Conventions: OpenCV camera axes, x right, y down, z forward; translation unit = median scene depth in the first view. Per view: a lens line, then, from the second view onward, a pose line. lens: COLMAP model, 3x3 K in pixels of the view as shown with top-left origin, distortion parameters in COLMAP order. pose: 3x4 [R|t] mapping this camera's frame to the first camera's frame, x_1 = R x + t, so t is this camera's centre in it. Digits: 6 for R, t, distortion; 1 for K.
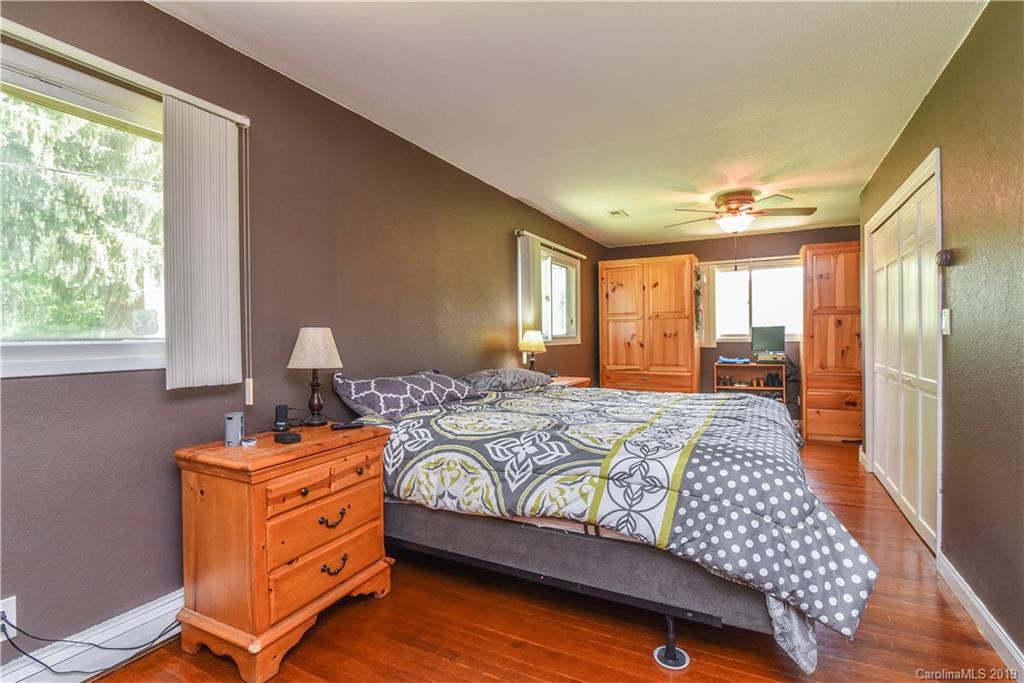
lens RADIAL K [[496.8, 0, 508.9], [0, 496.8, 334.7], [0, 0, 1]] dist [-0.005026, -0.000573]
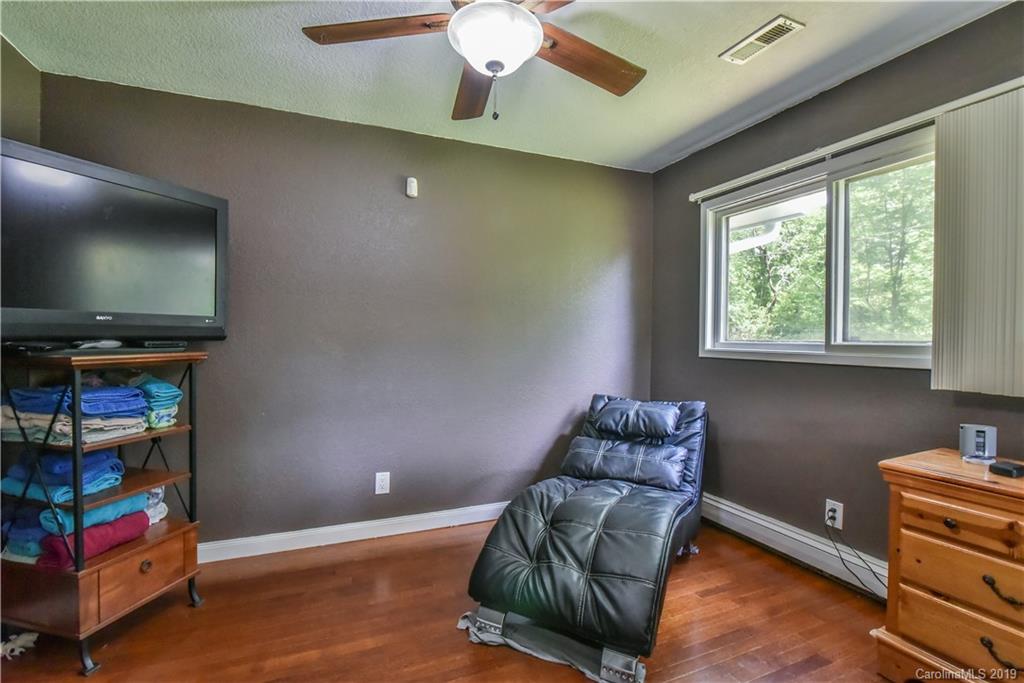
lens RADIAL K [[472.7, 0, 504.2], [0, 472.7, 341.1], [0, 0, 1]] dist [-0.019555, 0.000952]
pose [[-0.622254, 0.008040, -0.782774, 0.690913], [-0.001392, 0.999934, 0.011377, -0.004552], [0.782814, 0.008169, -0.622202, 0.901314]]
